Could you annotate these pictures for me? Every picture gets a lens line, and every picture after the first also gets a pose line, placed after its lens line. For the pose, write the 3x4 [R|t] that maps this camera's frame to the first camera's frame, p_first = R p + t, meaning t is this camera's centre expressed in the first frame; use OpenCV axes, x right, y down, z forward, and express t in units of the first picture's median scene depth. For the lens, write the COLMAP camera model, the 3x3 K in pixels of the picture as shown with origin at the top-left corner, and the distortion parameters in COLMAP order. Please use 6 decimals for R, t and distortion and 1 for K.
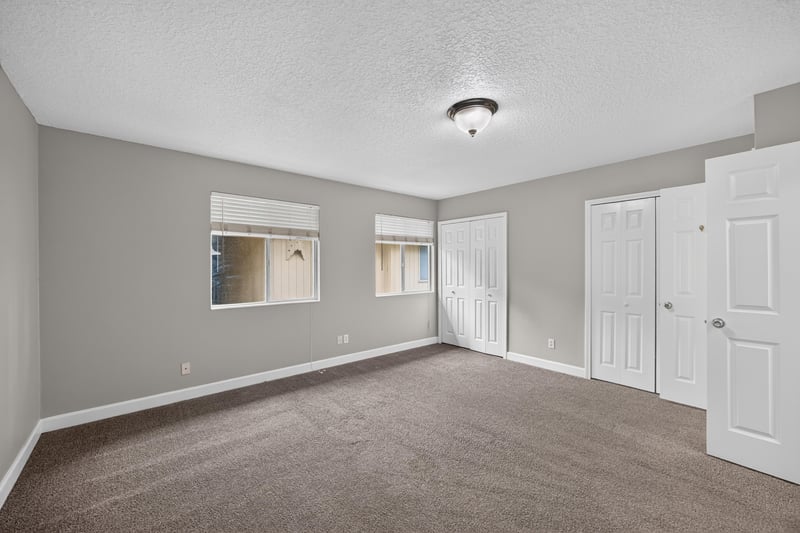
lens RADIAL K [[327.6, 0, 397.5], [0, 327.6, 266.2], [0, 0, 1]] dist [0.000091, 0.000079]
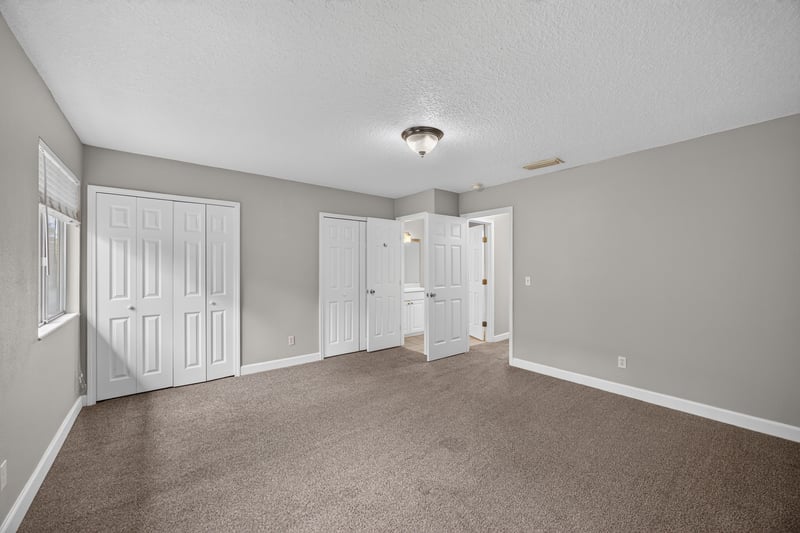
lens RADIAL K [[327.6, 0, 397.5], [0, 327.6, 266.2], [0, 0, 1]] dist [0.000091, 0.000079]
pose [[0.005527, 0.003084, 0.999980, -0.525850], [-0.003290, 0.999990, -0.003066, 0.000677], [-0.999979, -0.003273, 0.005537, 0.597451]]
